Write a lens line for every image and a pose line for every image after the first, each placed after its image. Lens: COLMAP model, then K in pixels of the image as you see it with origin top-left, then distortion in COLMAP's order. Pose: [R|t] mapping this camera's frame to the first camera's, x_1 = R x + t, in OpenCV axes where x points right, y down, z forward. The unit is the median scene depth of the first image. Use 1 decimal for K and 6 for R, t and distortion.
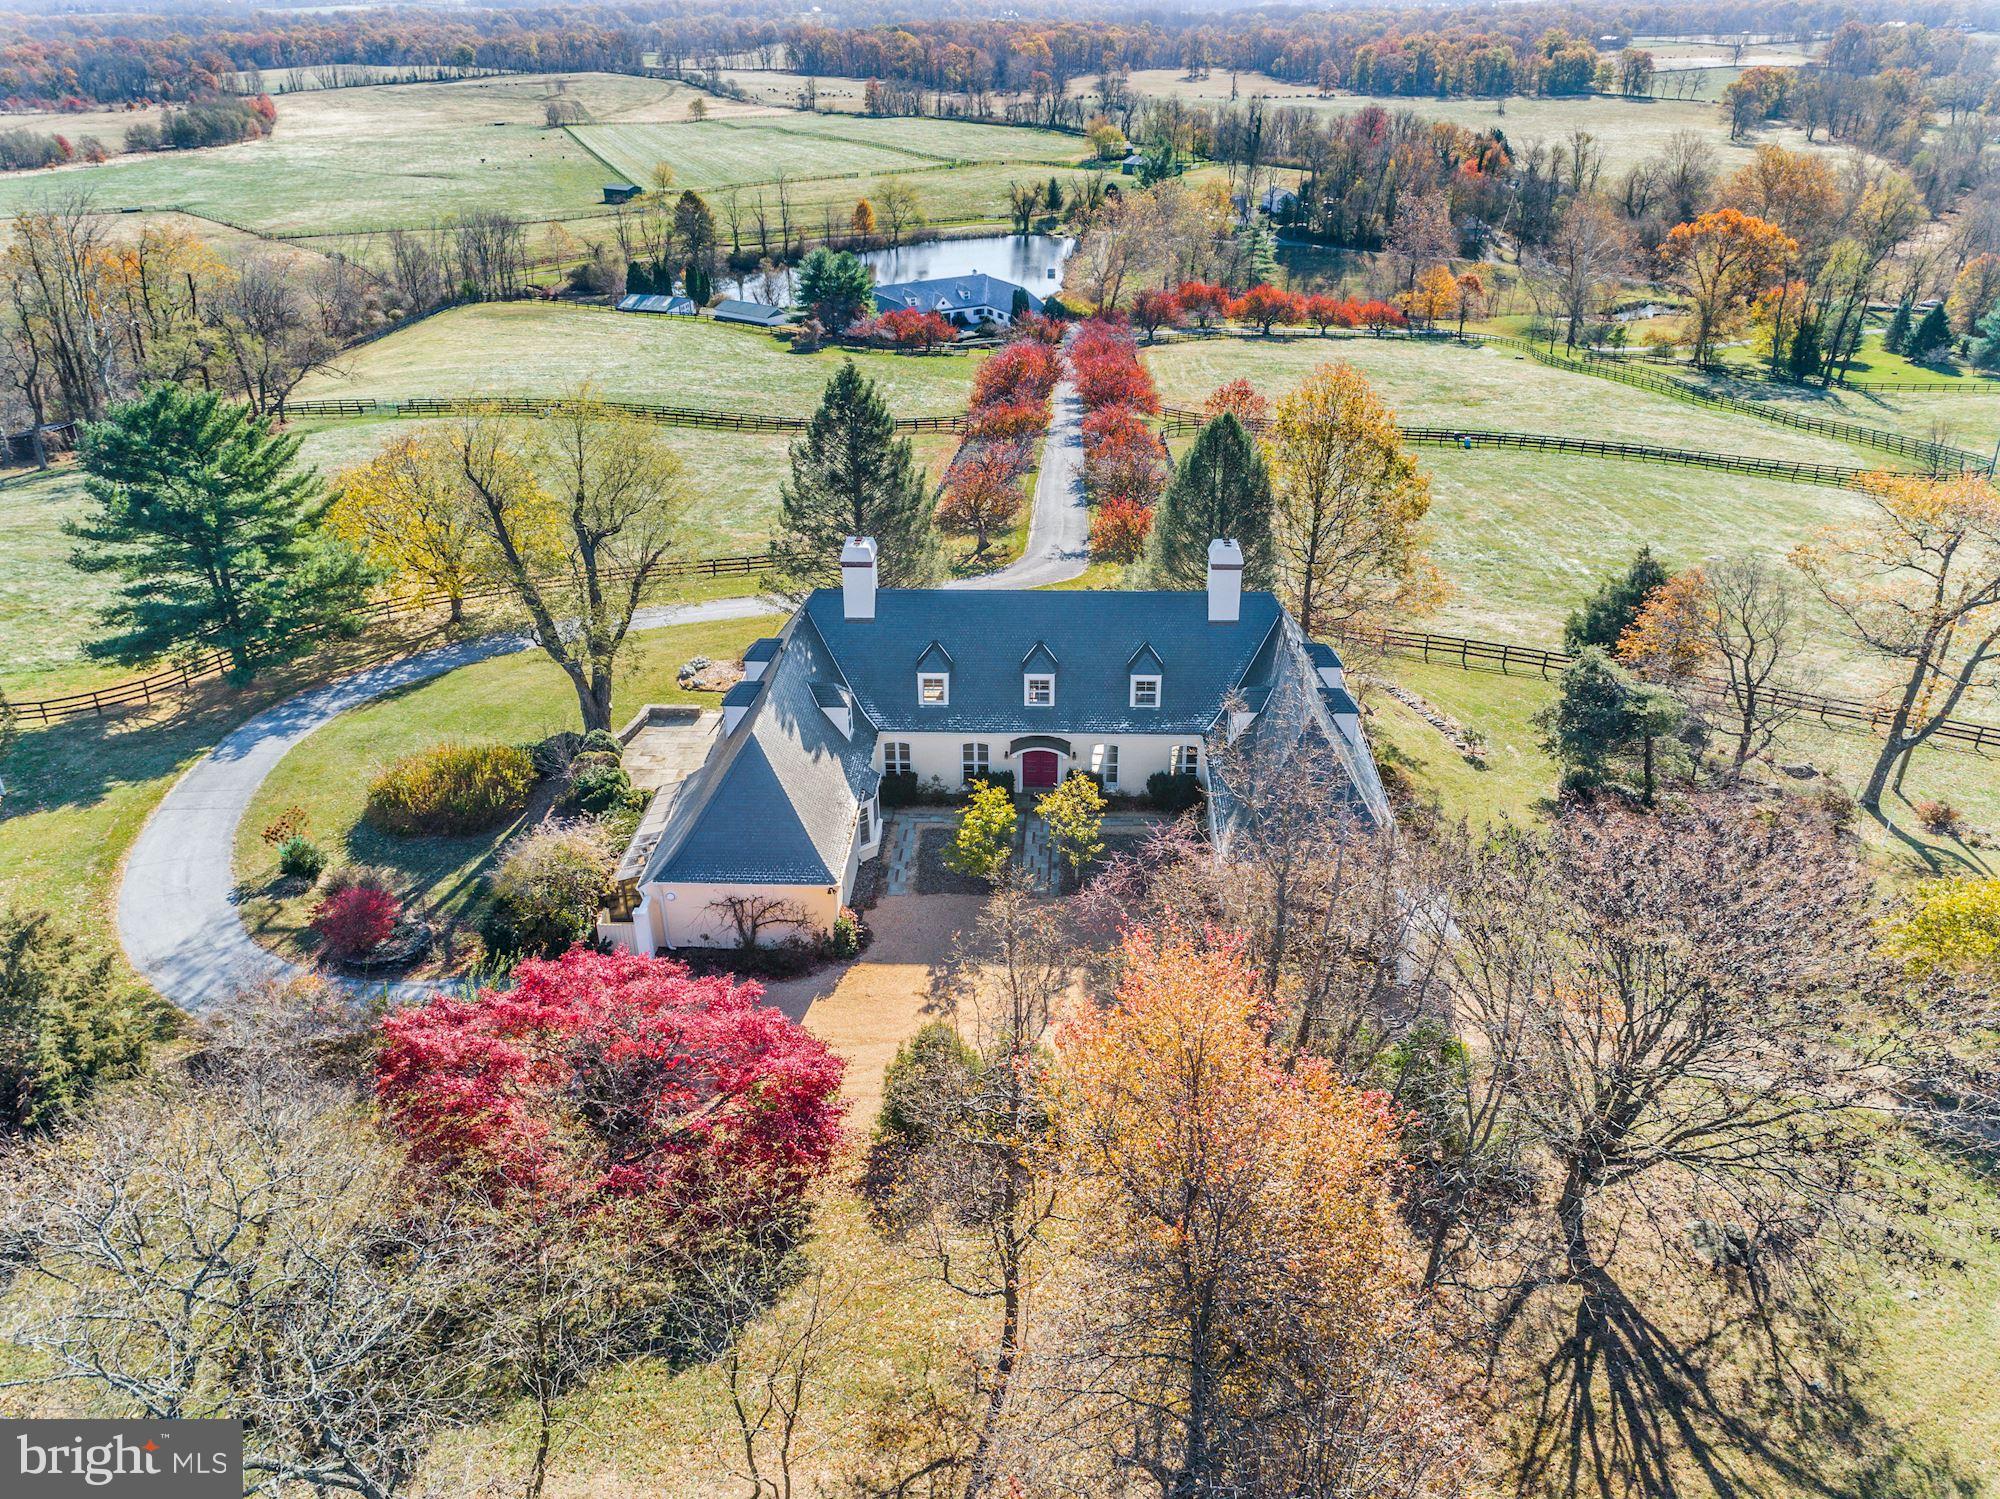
lens RADIAL K [[1498.8, 0, 1003.9], [0, 1498.8, 755.9], [0, 0, 1]] dist [0.012866, 0.015203]
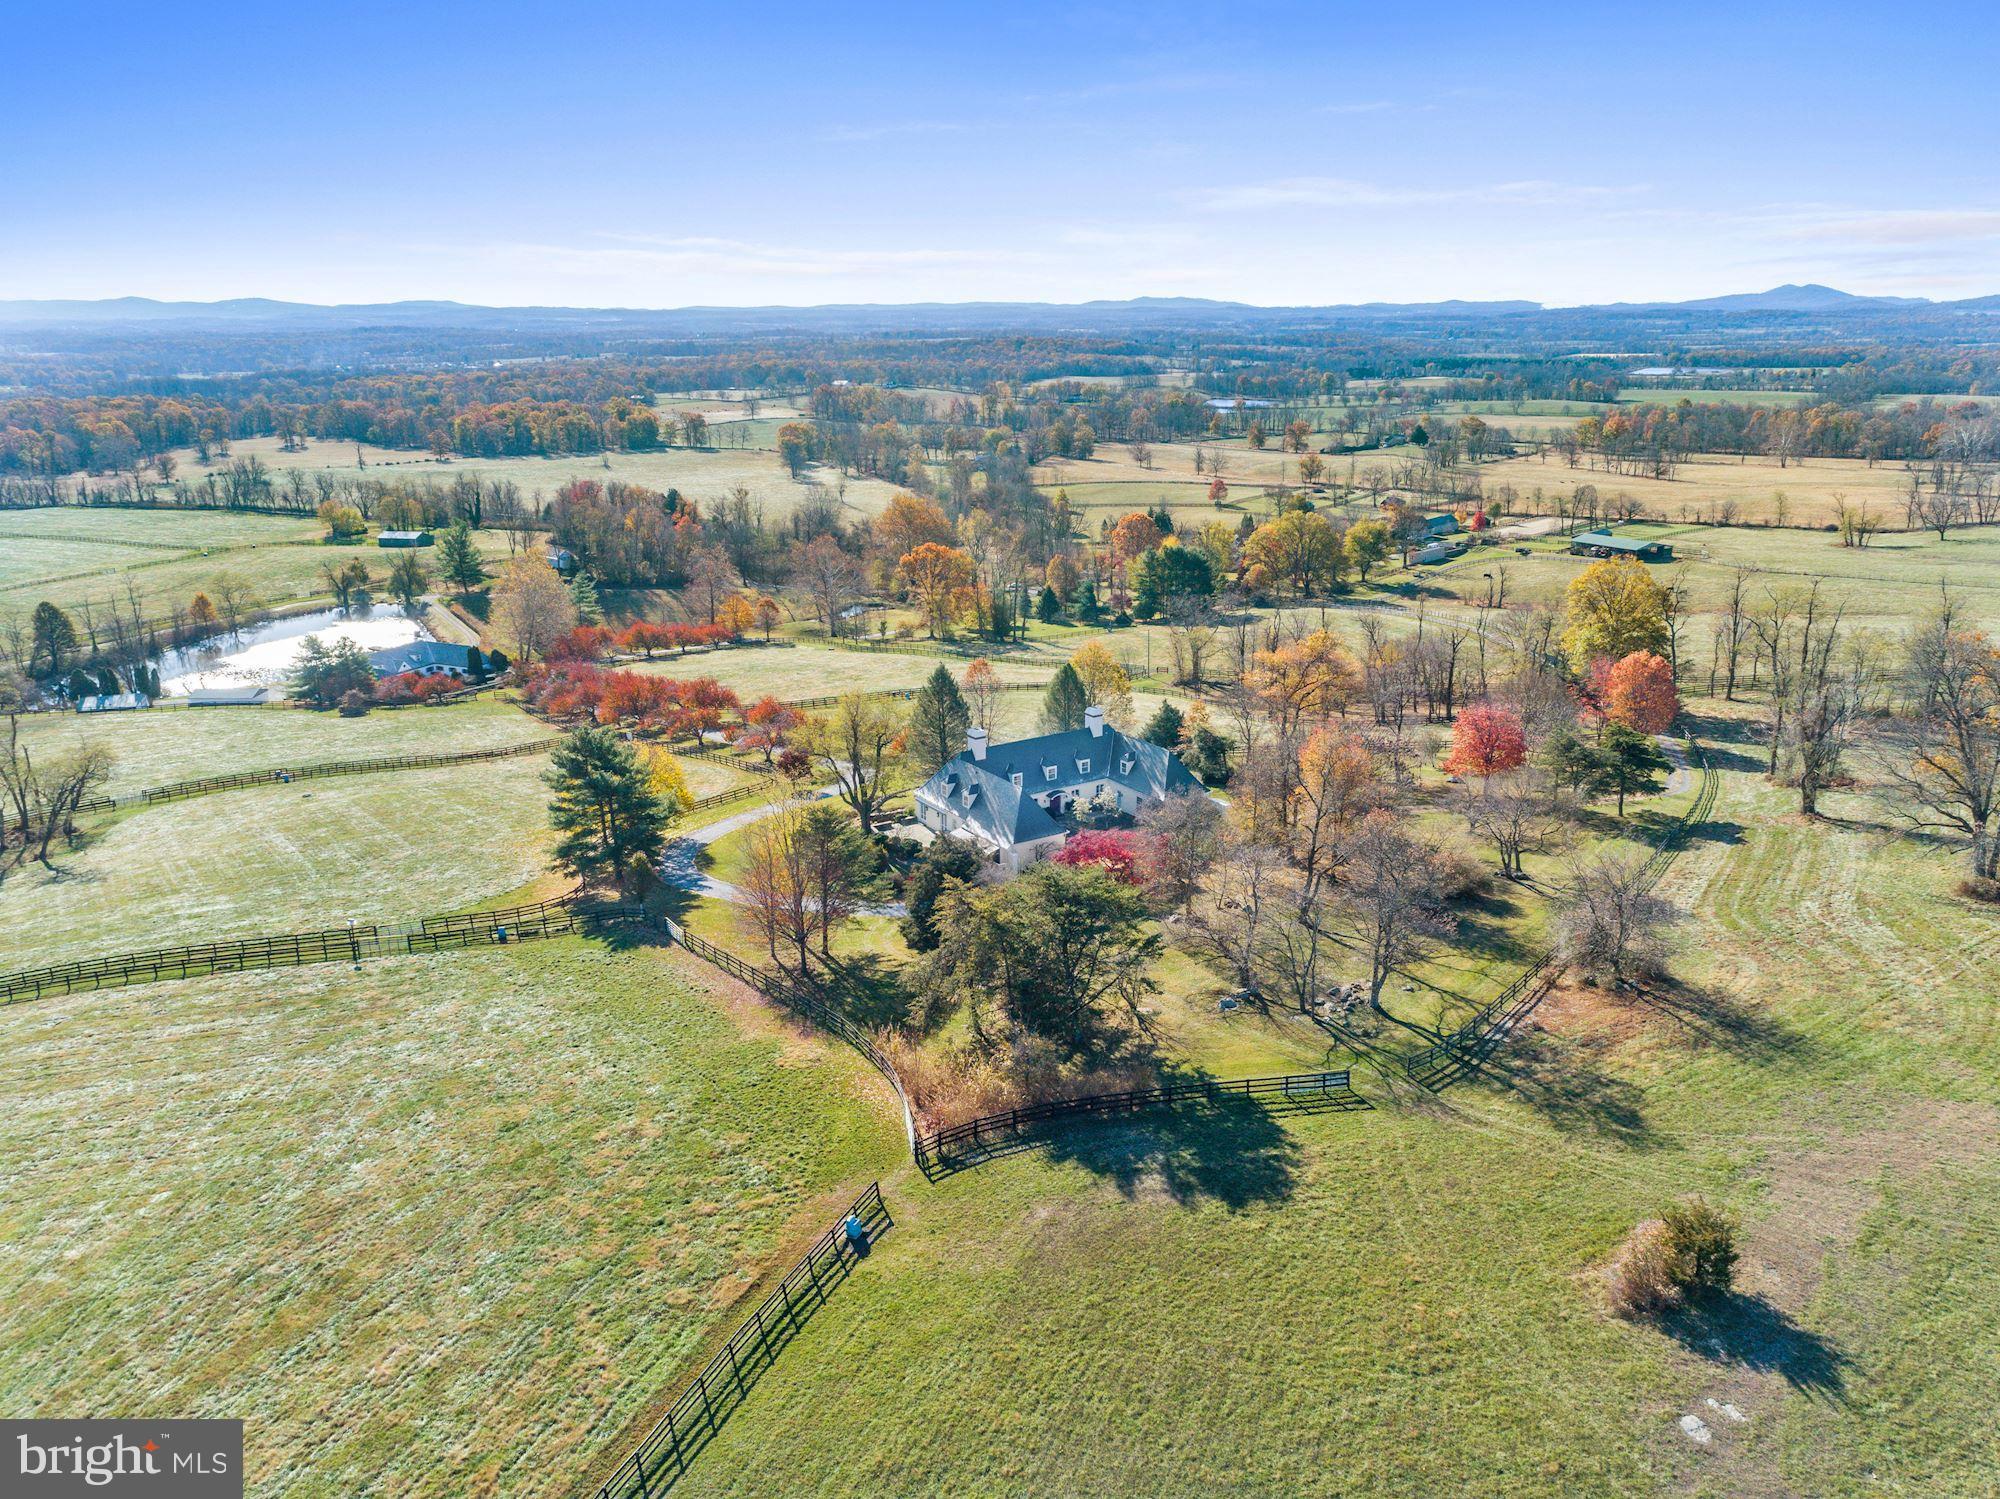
lens RADIAL K [[1498.8, 0, 1003.9], [0, 1498.8, 755.9], [0, 0, 1]] dist [0.012866, 0.015203]
pose [[0.814792, -0.166603, 0.555300, -0.297369], [0.274220, 0.954652, -0.115946, 0.041190], [-0.510801, 0.246746, 0.823528, -0.219787]]
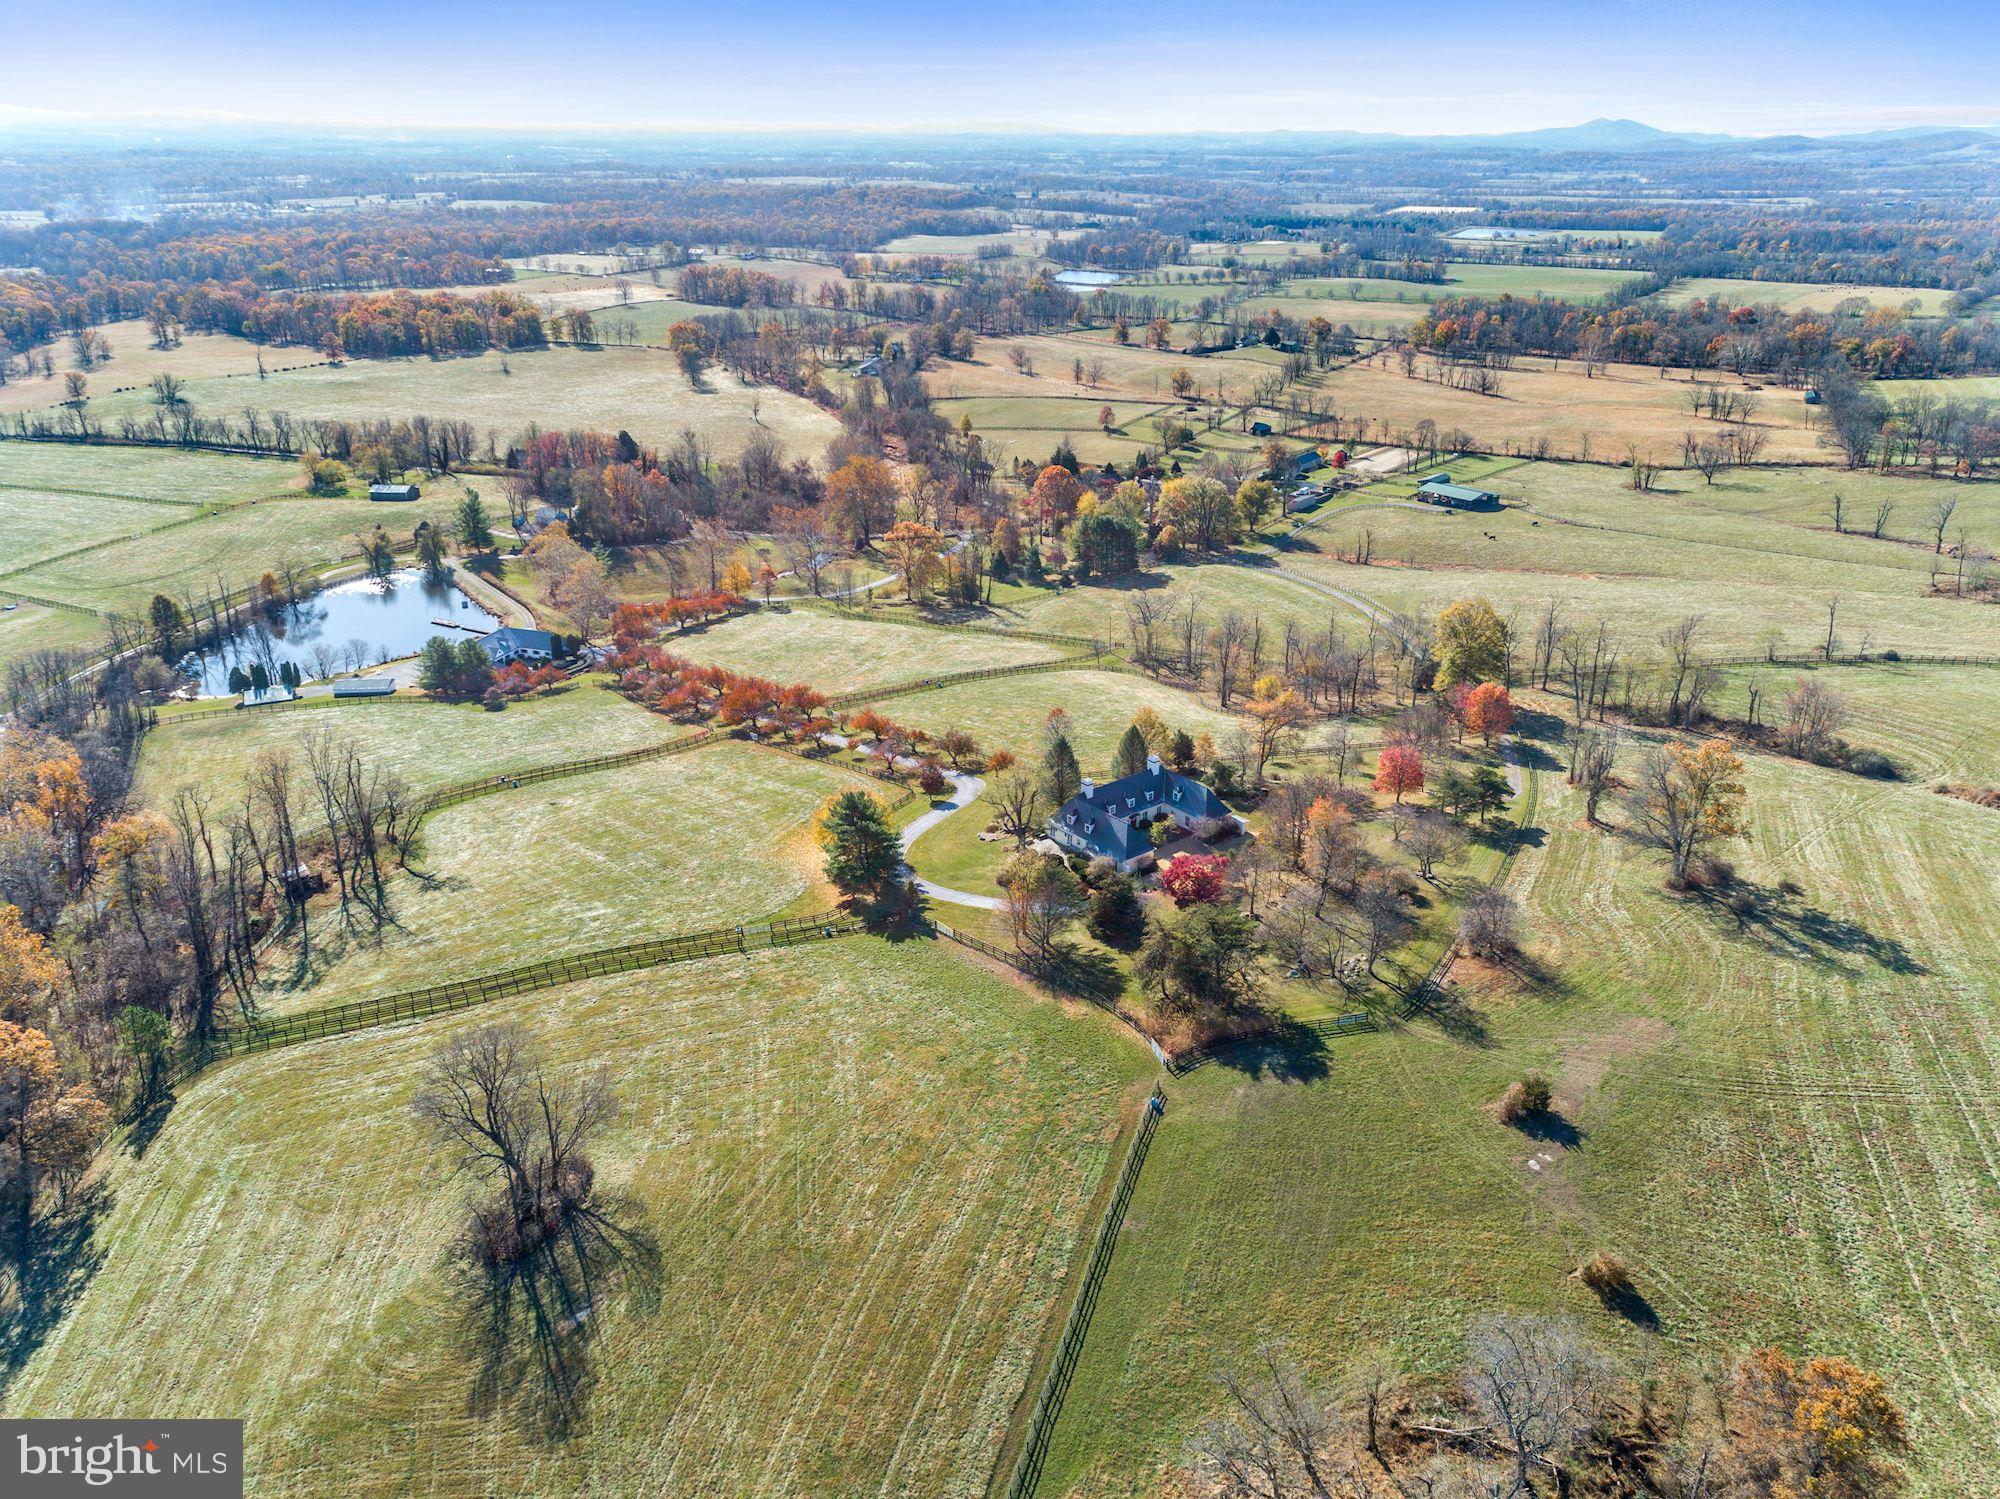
lens RADIAL K [[1498.8, 0, 1003.9], [0, 1498.8, 755.9], [0, 0, 1]] dist [0.012866, 0.015203]
pose [[0.745378, -0.247936, 0.618821, -0.543538], [0.302954, 0.952856, 0.016858, -0.067848], [-0.593827, 0.174909, 0.785351, -0.399143]]
